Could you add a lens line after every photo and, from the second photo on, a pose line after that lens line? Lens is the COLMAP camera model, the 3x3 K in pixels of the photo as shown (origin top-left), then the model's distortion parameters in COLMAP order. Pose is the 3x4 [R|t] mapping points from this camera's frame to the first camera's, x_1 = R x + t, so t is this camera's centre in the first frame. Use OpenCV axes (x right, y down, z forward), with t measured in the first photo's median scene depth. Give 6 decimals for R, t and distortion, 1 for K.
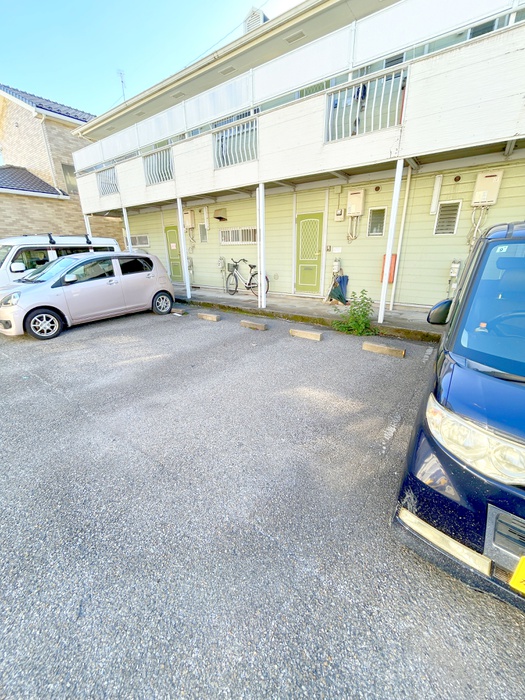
lens RADIAL K [[284.0, 0, 264.0], [0, 284.0, 349.3], [0, 0, 1]] dist [-0.002799, -0.000078]
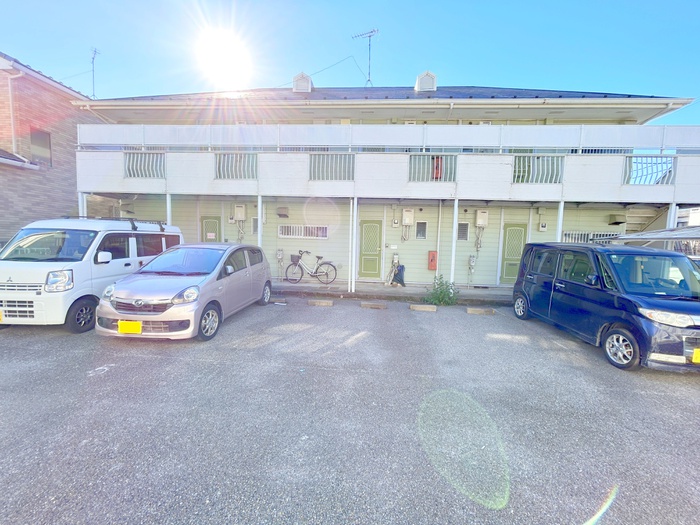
lens RADIAL K [[284.0, 0, 348.6], [0, 284.0, 263.9], [0, 0, 1]] dist [-0.002799, -0.000078]
pose [[0.848618, -0.003920, 0.528992, -0.643413], [0.137168, 0.967403, -0.212878, -0.011762], [-0.510914, 0.253213, 0.821493, 0.017206]]
